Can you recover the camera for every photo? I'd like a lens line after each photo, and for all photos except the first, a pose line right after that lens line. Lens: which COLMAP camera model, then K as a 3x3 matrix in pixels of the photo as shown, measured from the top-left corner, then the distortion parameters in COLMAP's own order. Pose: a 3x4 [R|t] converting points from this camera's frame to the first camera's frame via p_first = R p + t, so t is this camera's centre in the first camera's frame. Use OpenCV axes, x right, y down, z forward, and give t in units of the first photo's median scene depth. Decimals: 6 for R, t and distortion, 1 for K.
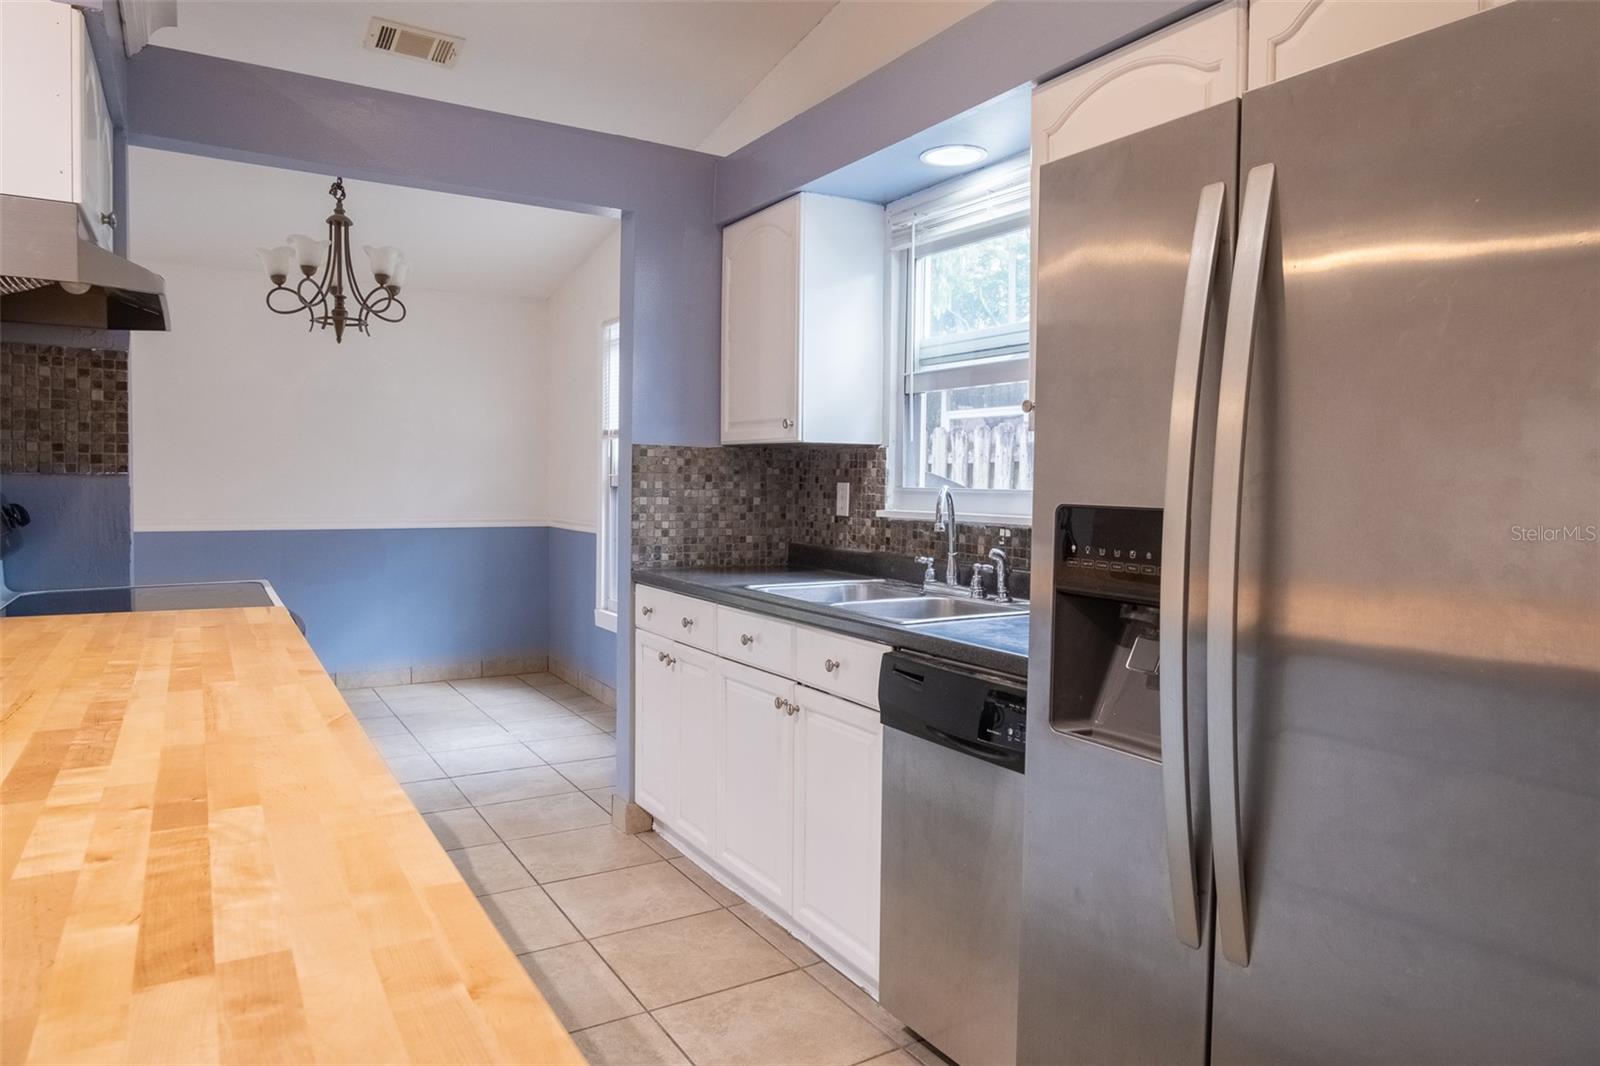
lens RADIAL K [[997.3, 0, 802.5], [0, 997.3, 524.0], [0, 0, 1]] dist [-0.039949, 0.024830]
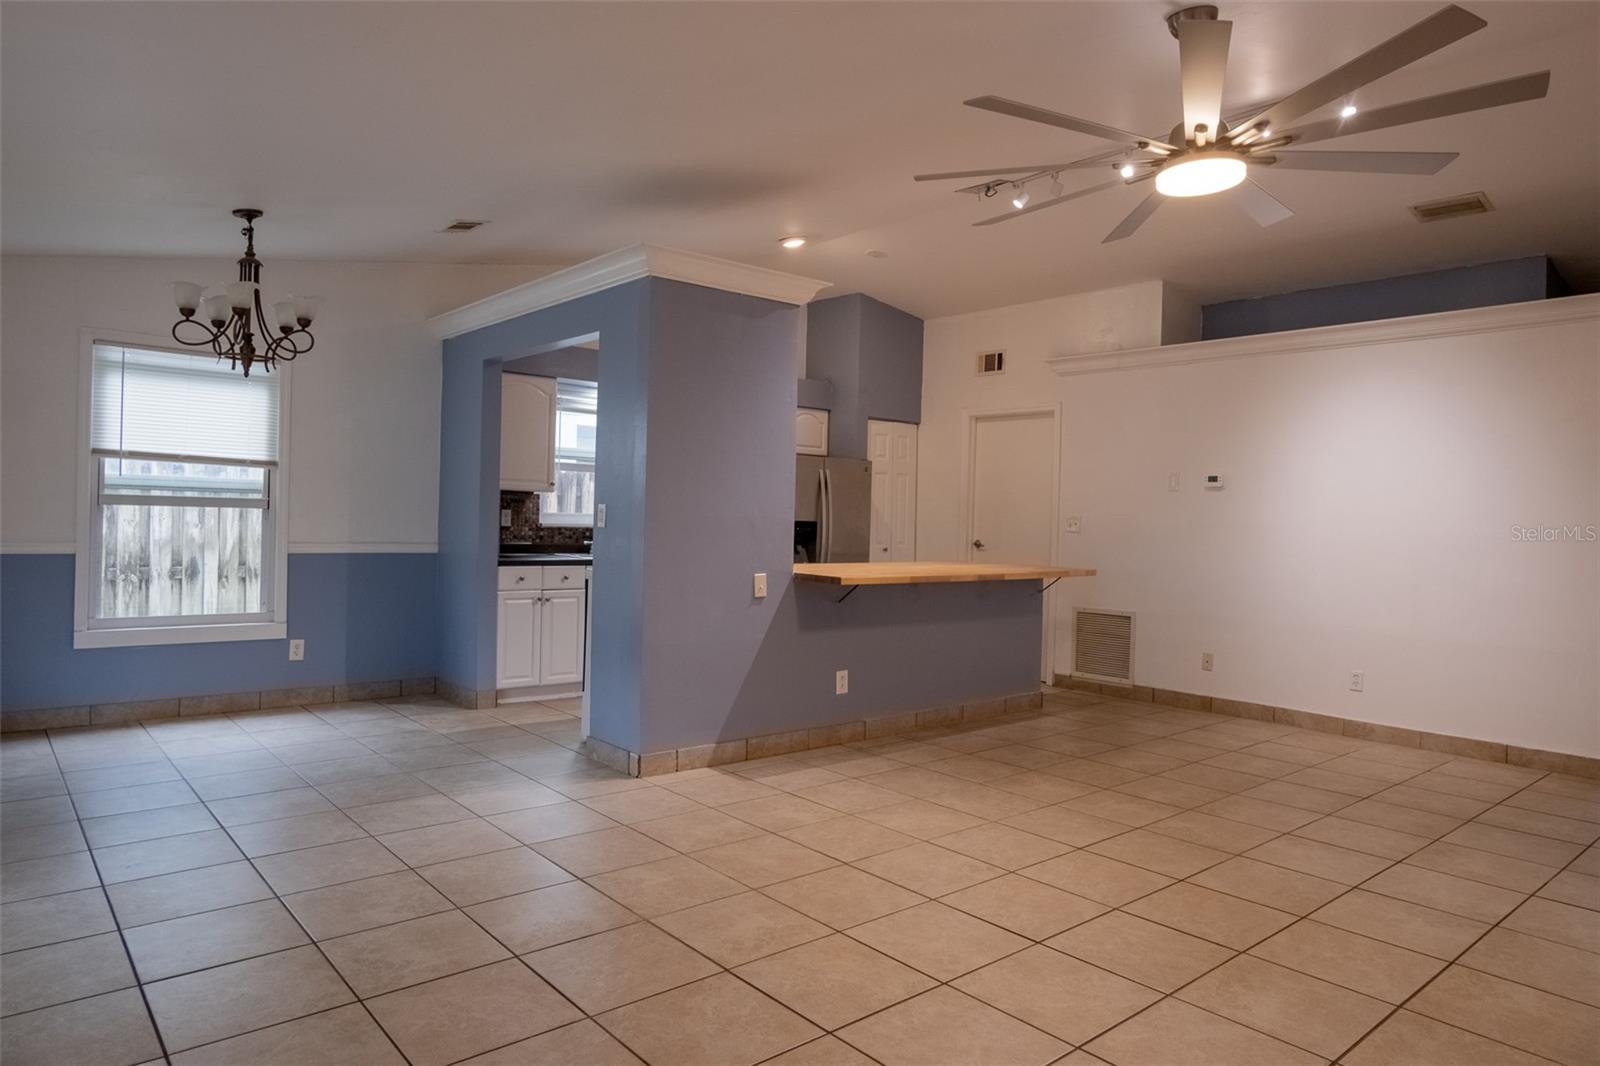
lens RADIAL K [[997.3, 0, 801.4], [0, 997.3, 526.2], [0, 0, 1]] dist [-0.039949, 0.024830]
pose [[-0.157643, -0.028087, 0.987097, -2.172910], [0.010181, 0.999496, 0.030065, -0.066640], [-0.987444, 0.014790, -0.157278, 0.790505]]
